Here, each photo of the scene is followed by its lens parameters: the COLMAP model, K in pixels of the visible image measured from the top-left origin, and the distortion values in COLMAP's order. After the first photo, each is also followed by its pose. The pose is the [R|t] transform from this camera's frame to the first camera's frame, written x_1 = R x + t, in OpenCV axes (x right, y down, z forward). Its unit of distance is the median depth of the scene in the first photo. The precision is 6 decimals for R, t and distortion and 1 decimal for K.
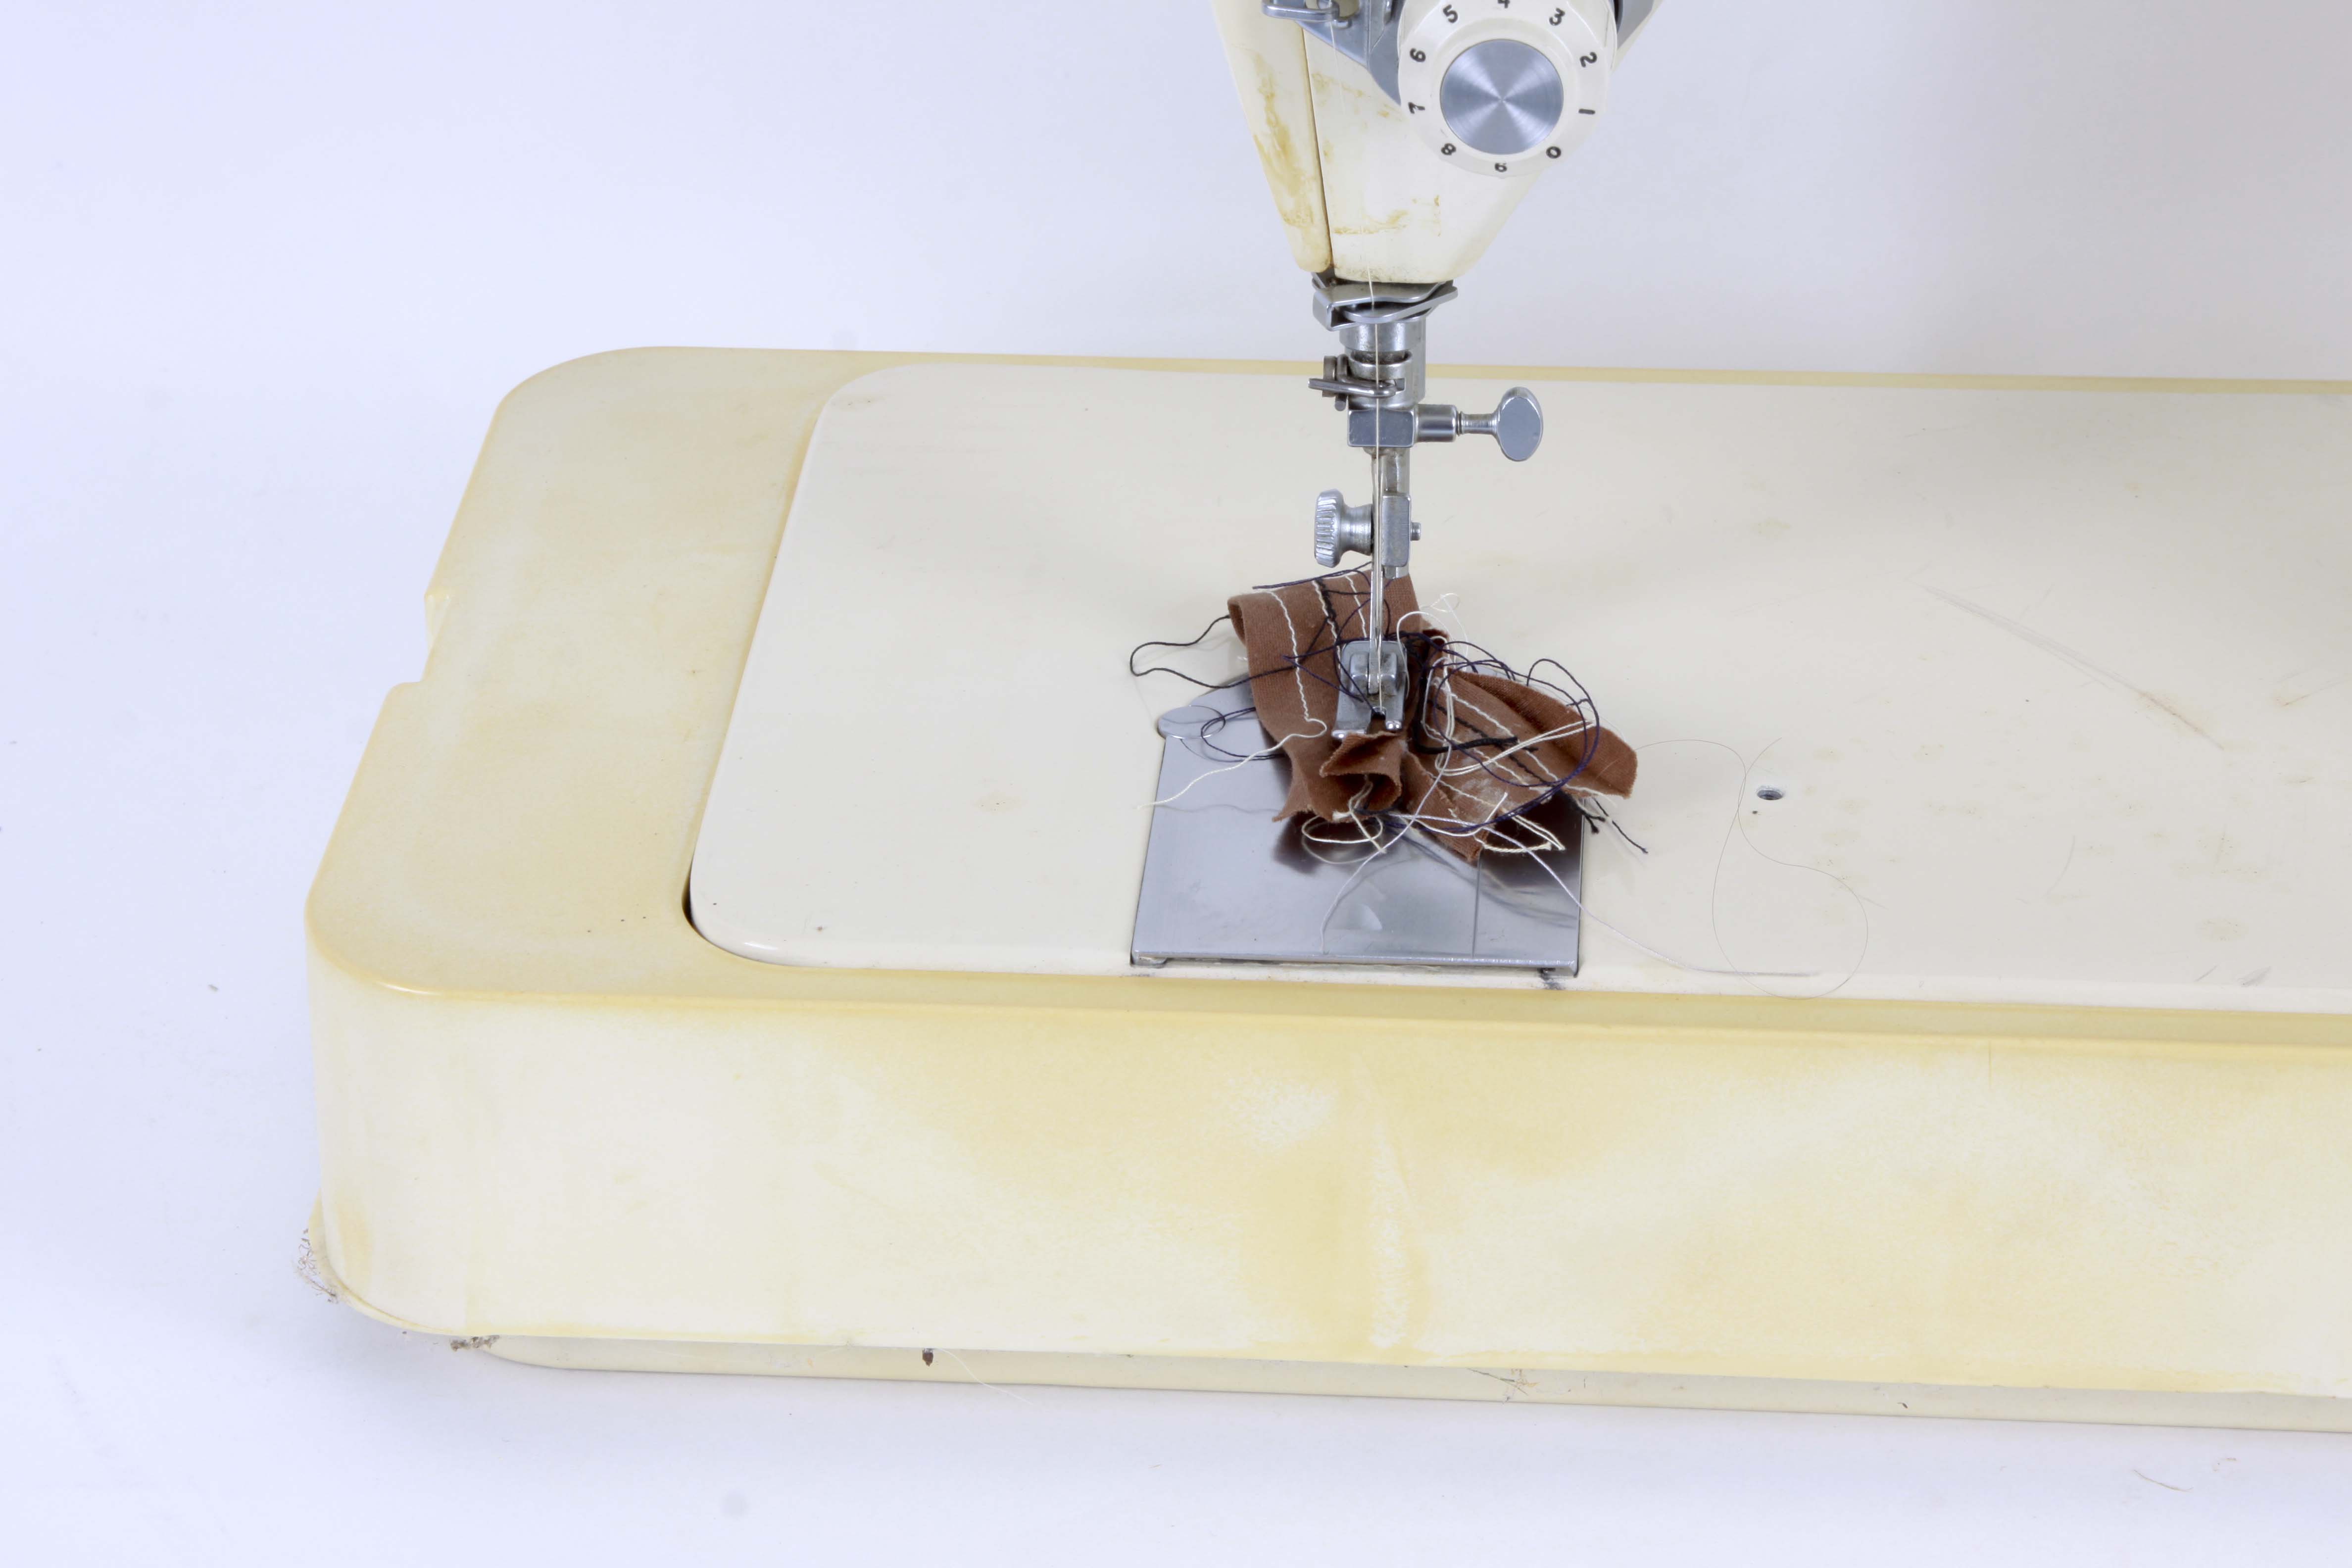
lens RADIAL K [[6586.6, 0, 1222.5], [0, 6586.6, 784.1], [0, 0, 1]] dist [0.157868, 0.378453]
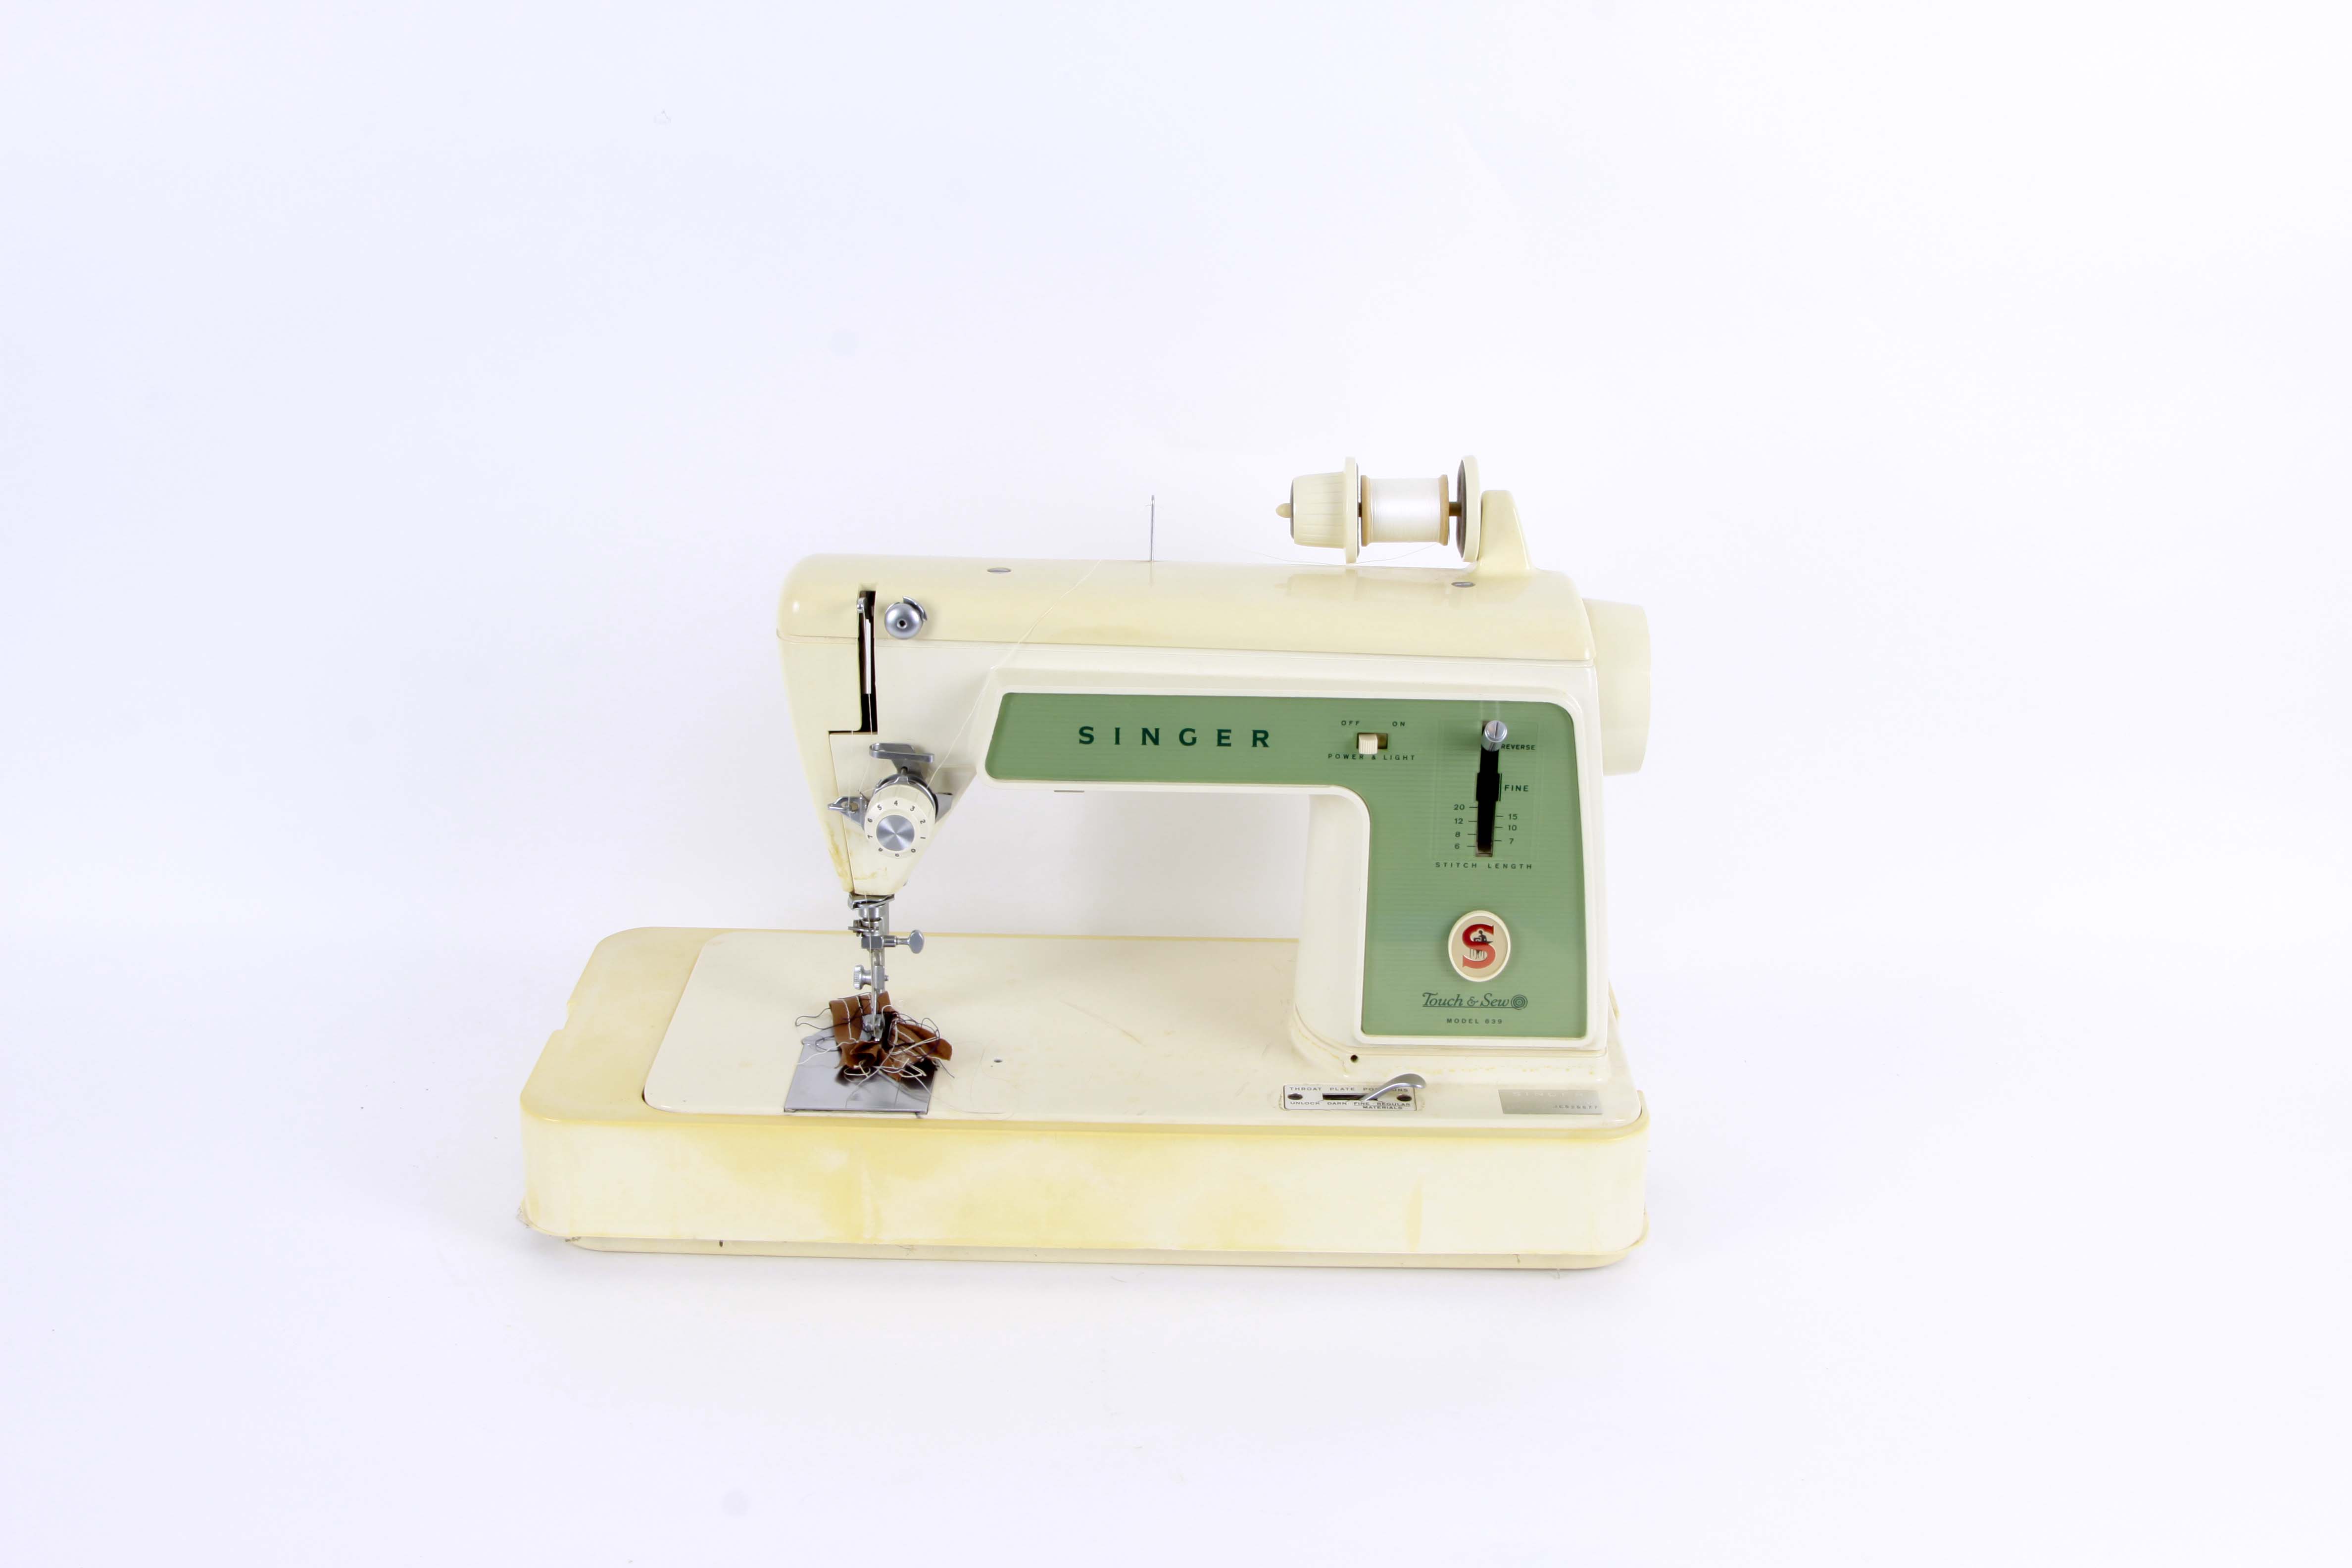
lens RADIAL K [[3011.3, 0, 1176.0], [0, 3011.3, 784.0], [0, 0, 1]] dist [-0.025033, -0.016599]
pose [[0.999036, 0.000851, 0.043899, 0.105814], [0.005560, 0.989313, -0.145700, 0.080358], [-0.043554, 0.145804, 0.988354, -0.426158]]
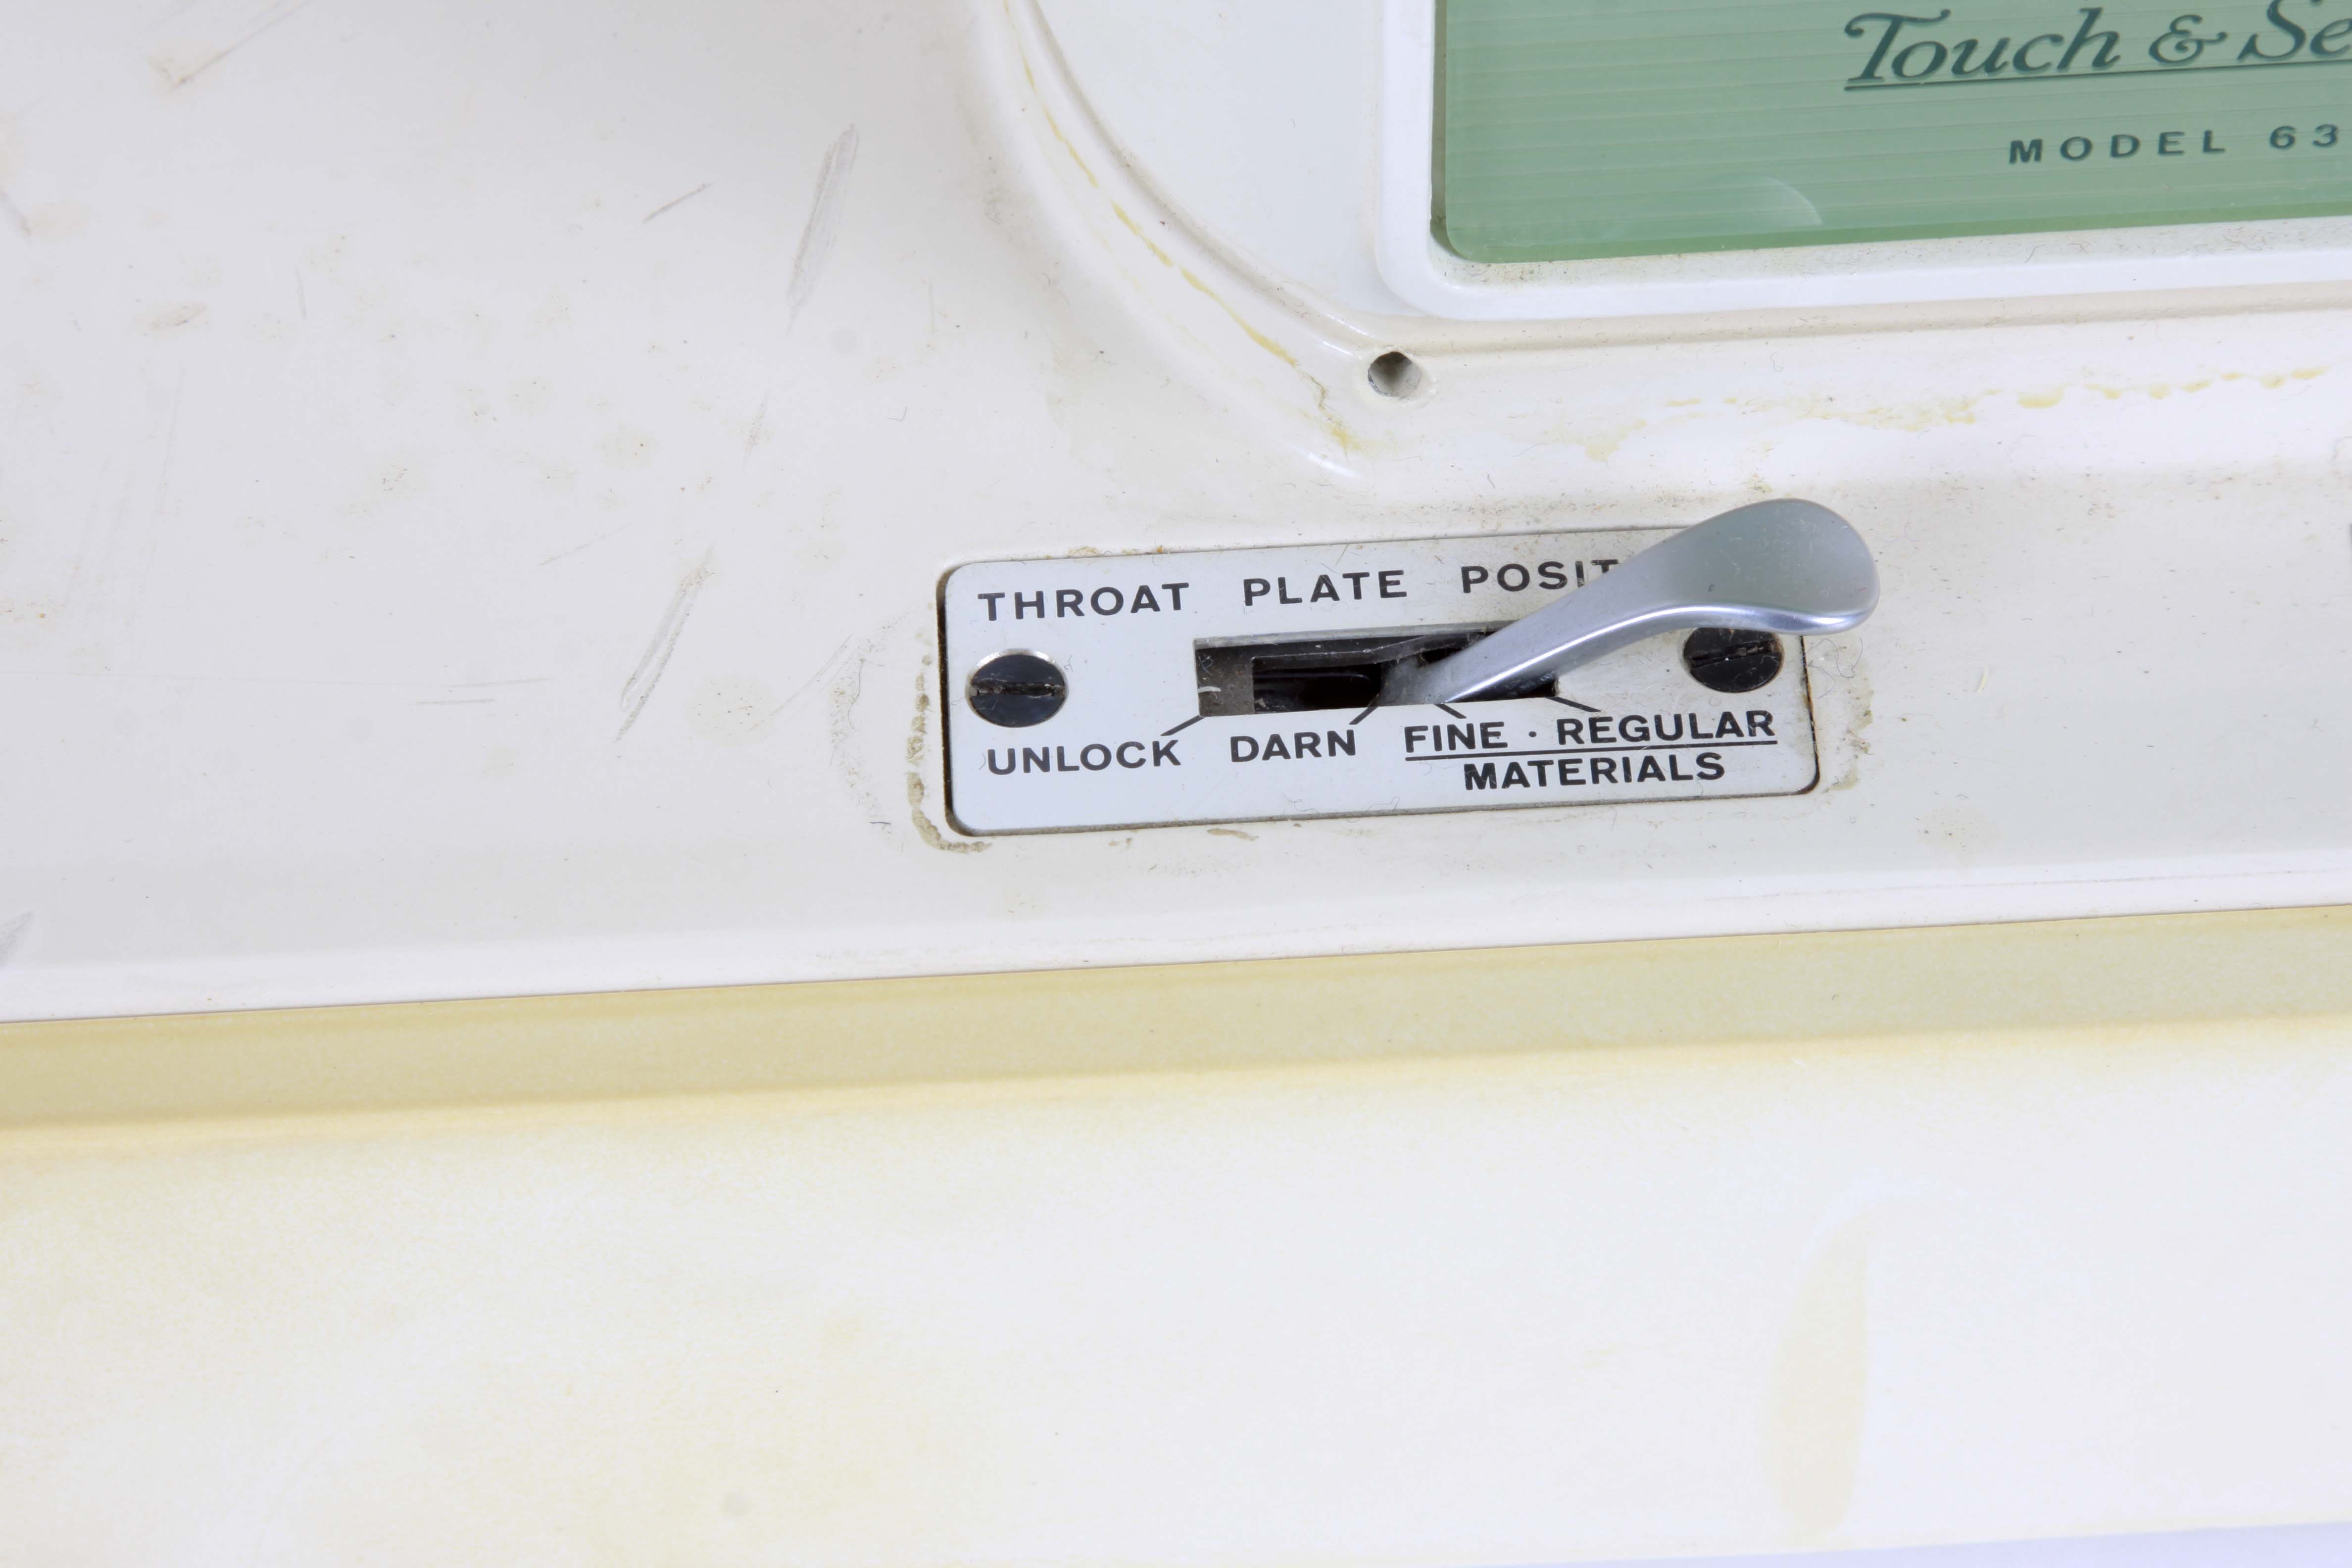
lens RADIAL K [[9325.8, 0, 1176.0], [0, 9325.8, 784.0], [0, 0, 1]] dist [0.412384, 1.564707]
pose [[0.994810, -0.084581, 0.056558, 0.196215], [0.058859, 0.931794, 0.358184, -0.209202], [-0.082996, -0.352996, 0.931936, 0.358090]]
